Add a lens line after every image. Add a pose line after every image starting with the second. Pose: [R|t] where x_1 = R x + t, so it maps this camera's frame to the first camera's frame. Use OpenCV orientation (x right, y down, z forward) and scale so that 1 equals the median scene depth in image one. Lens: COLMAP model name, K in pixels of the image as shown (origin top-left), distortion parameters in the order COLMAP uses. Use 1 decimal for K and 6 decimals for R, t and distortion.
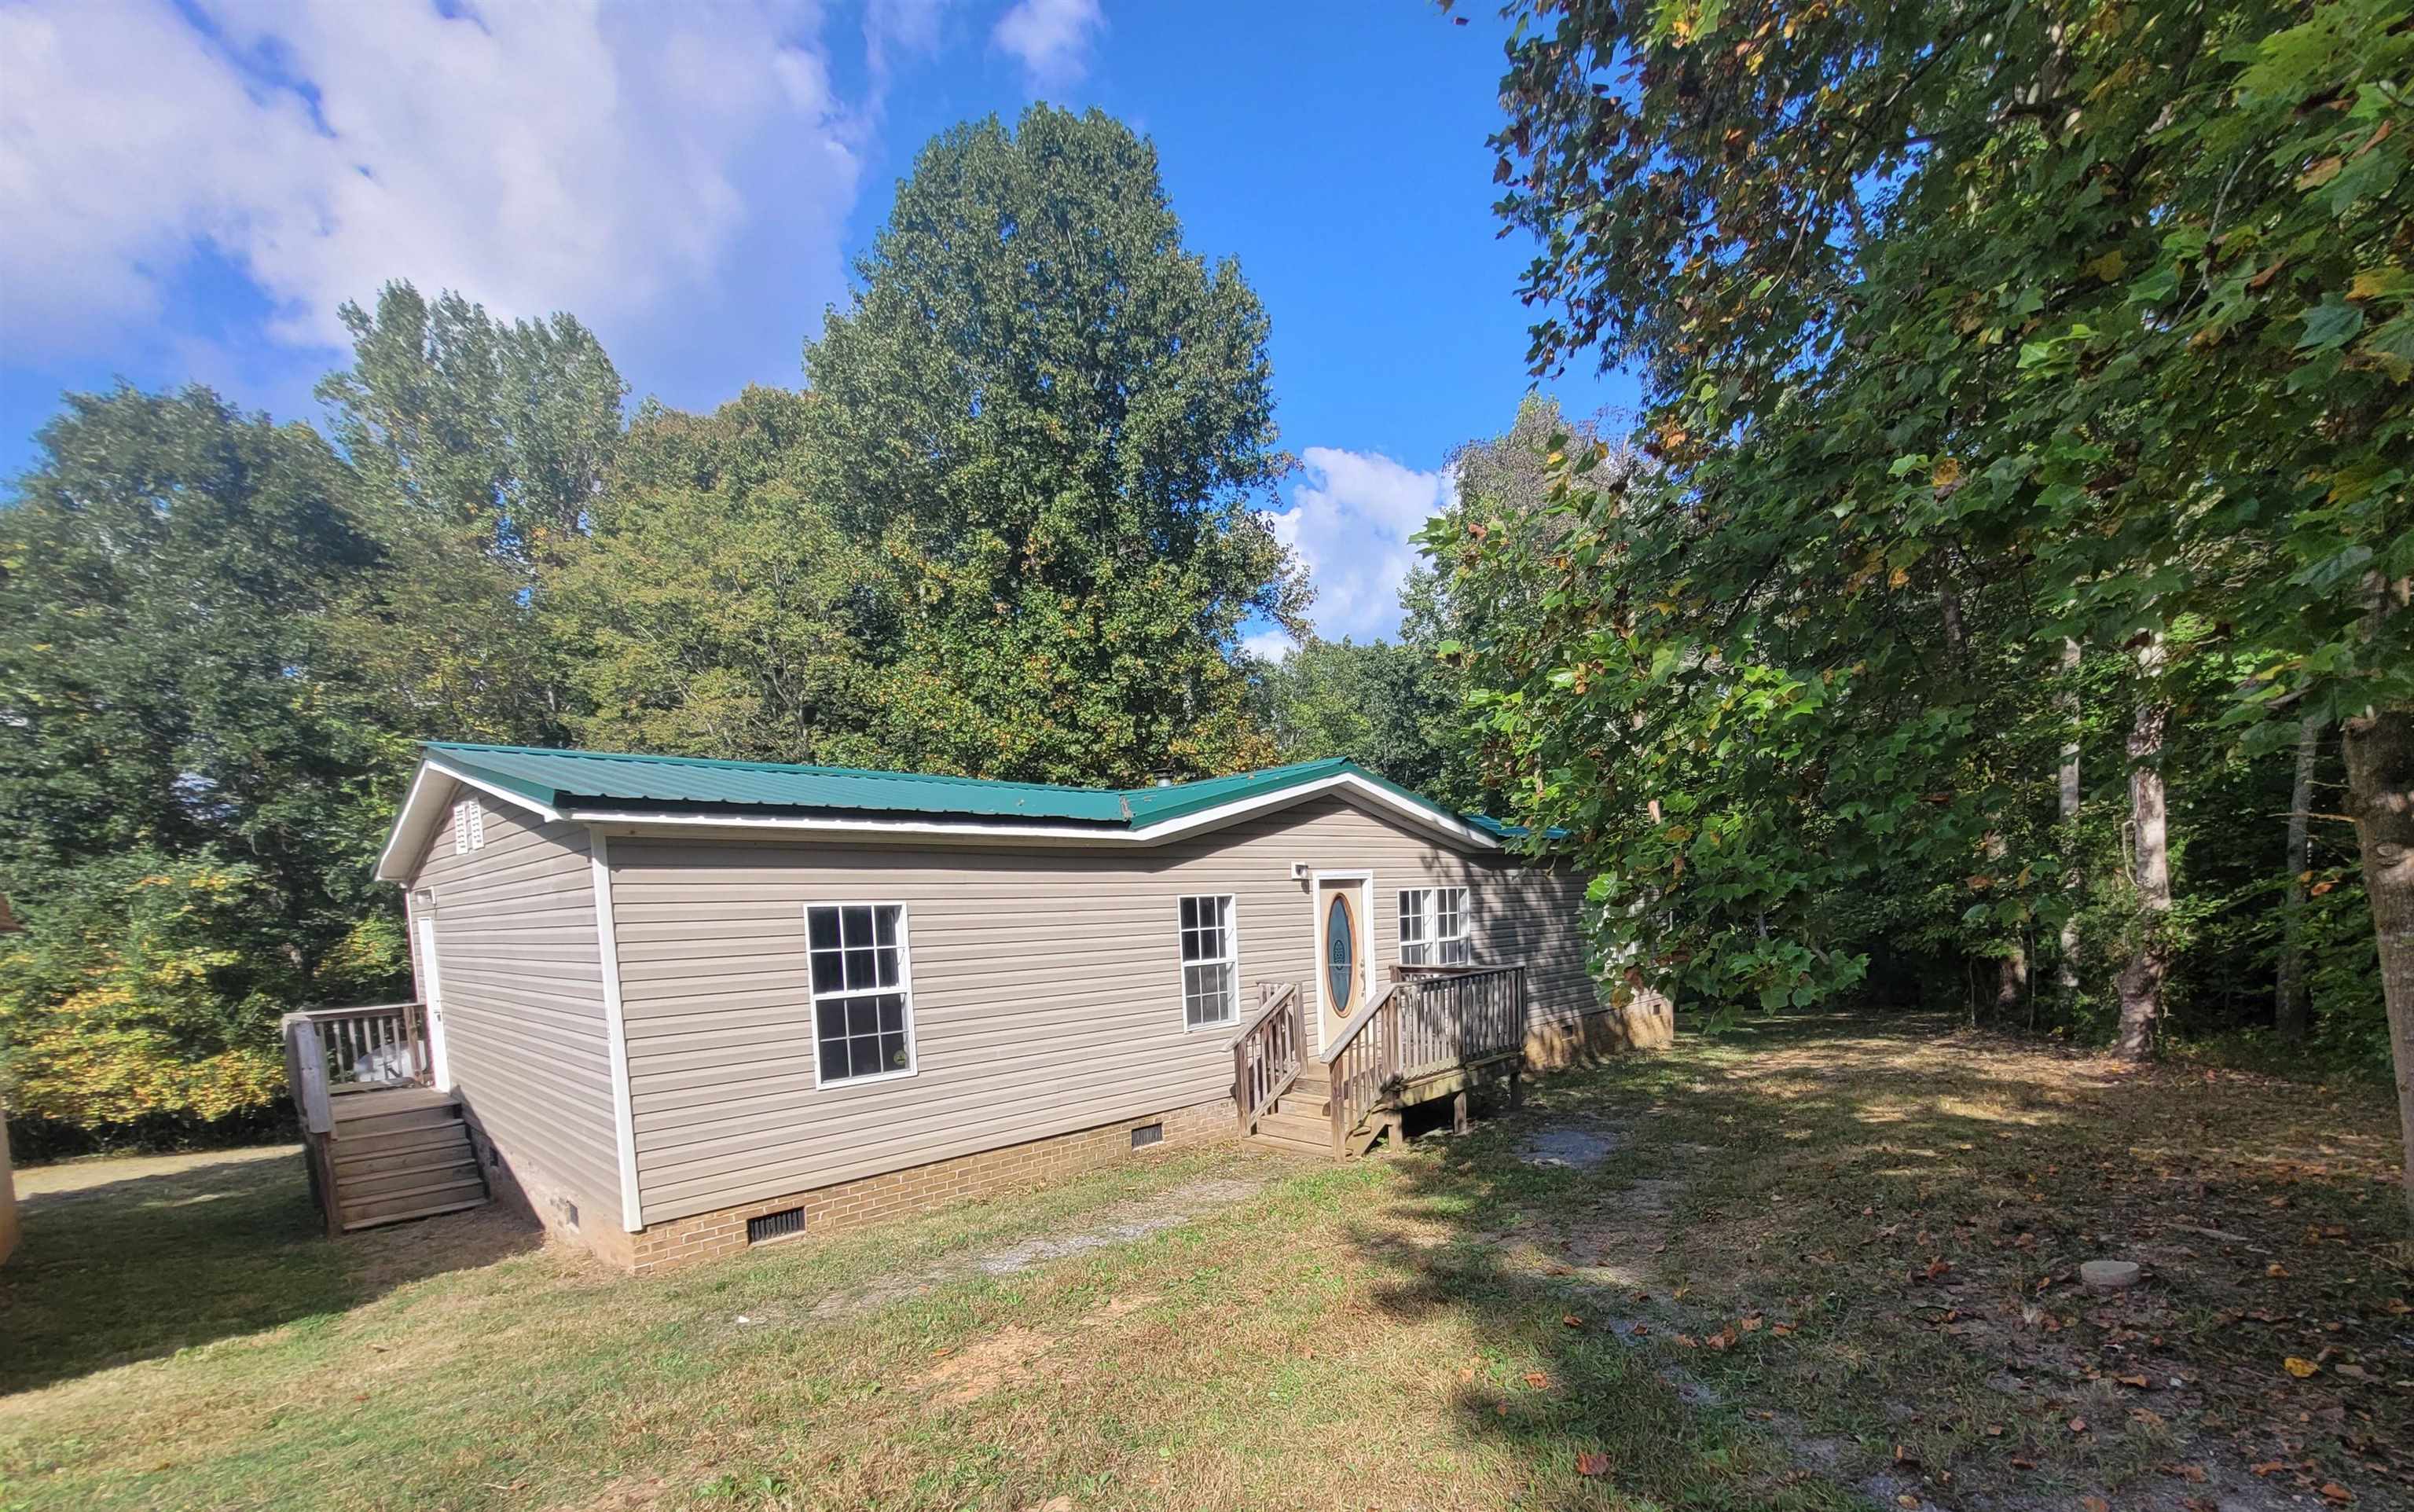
lens RADIAL K [[1043.1, 0, 1212.3], [0, 1043.1, 1005.2], [0, 0, 1]] dist [0.000195, -0.000060]
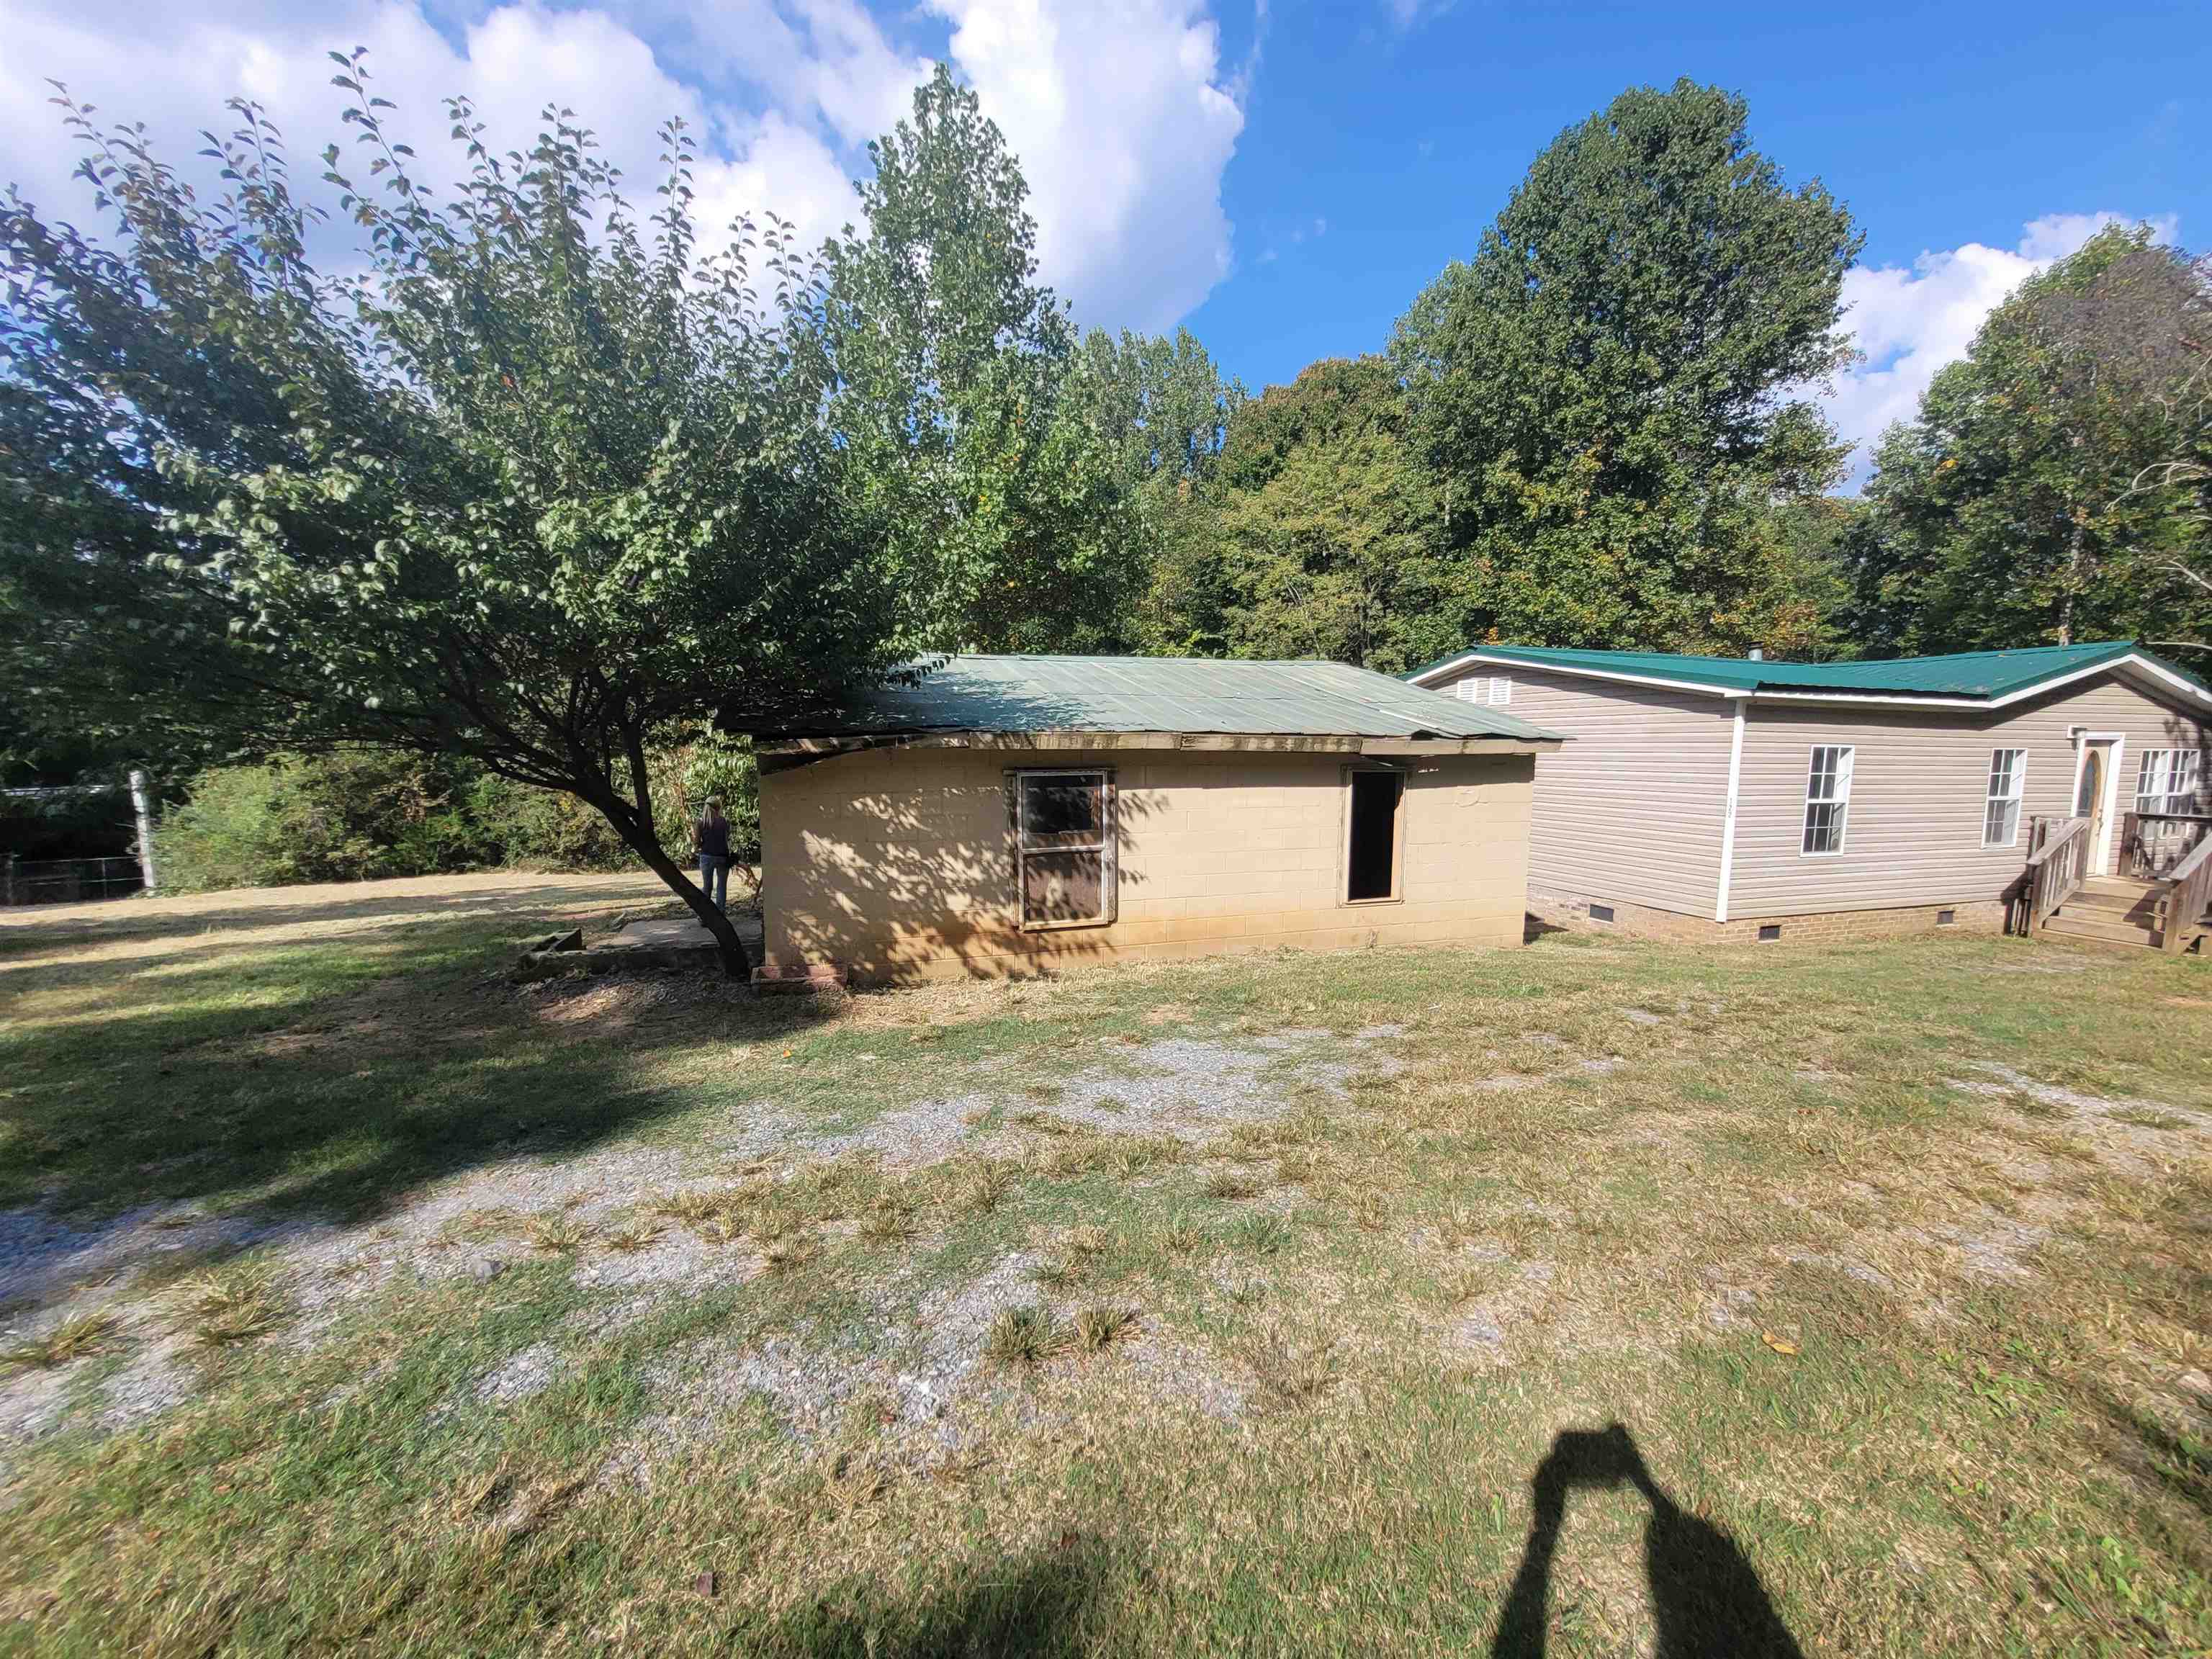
lens RADIAL K [[868.6, 0, 1108.1], [0, 868.6, 843.9], [0, 0, 1]] dist [0.000039, 0.000150]
pose [[0.891095, 0.089768, -0.444851, -0.398787], [-0.081763, 0.995957, 0.037196, 0.053235], [0.446392, 0.003227, 0.894832, -0.392896]]
